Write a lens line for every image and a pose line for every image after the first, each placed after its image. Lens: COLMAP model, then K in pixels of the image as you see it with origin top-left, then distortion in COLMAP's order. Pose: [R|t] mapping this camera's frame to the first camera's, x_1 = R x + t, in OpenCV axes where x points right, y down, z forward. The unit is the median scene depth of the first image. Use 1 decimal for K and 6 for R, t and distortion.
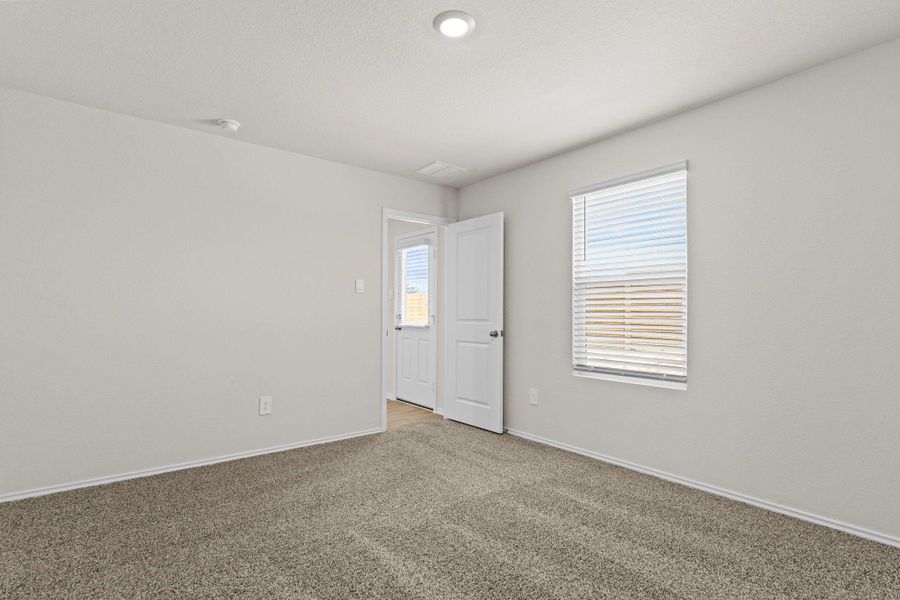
lens RADIAL K [[436.3, 0, 462.9], [0, 436.3, 305.9], [0, 0, 1]] dist [0.002588, 0.000211]
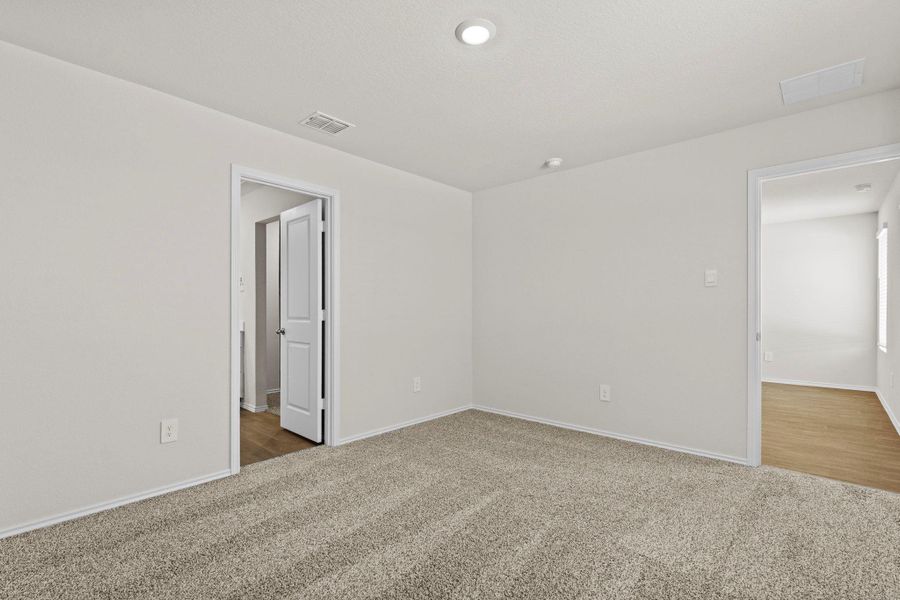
lens RADIAL K [[436.3, 0, 462.9], [0, 436.3, 305.9], [0, 0, 1]] dist [0.002588, 0.000211]
pose [[0.153569, -0.007807, -0.988107, 0.623489], [0.018285, 0.999820, -0.005058, 0.003960], [0.987969, -0.017291, 0.153684, 0.491552]]
